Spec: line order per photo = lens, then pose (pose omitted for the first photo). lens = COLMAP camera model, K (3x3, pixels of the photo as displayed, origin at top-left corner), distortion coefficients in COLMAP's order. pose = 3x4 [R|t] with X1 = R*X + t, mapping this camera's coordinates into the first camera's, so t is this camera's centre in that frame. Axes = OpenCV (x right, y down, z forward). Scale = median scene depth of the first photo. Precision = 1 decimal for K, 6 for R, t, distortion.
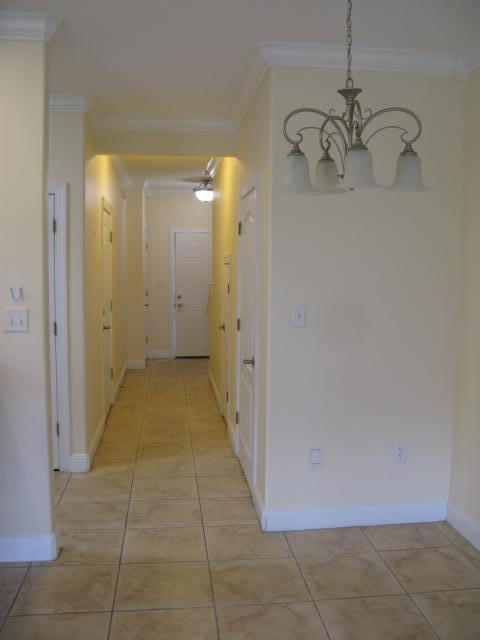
lens RADIAL K [[642.1, 0, 240.0], [0, 642.1, 320.0], [0, 0, 1]] dist [-0.215651, 0.261586]
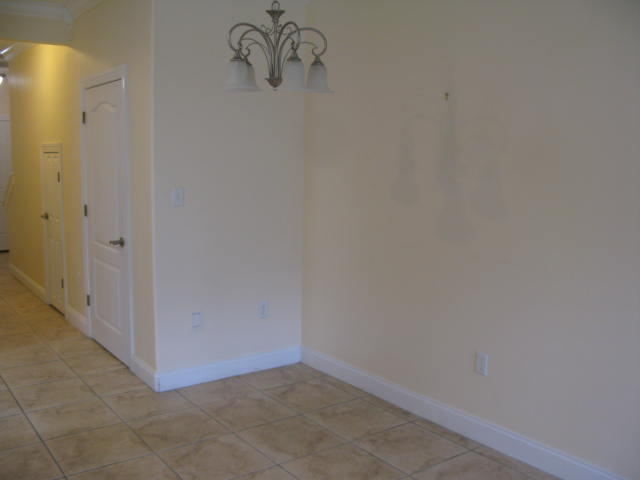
lens RADIAL K [[642.1, 0, 320.0], [0, 642.1, 240.0], [0, 0, 1]] dist [-0.215651, 0.261586]
pose [[0.869396, -0.064595, 0.489876, -0.269291], [0.040327, 0.997387, 0.059946, 0.014638], [-0.492468, -0.032361, 0.869729, -0.109744]]
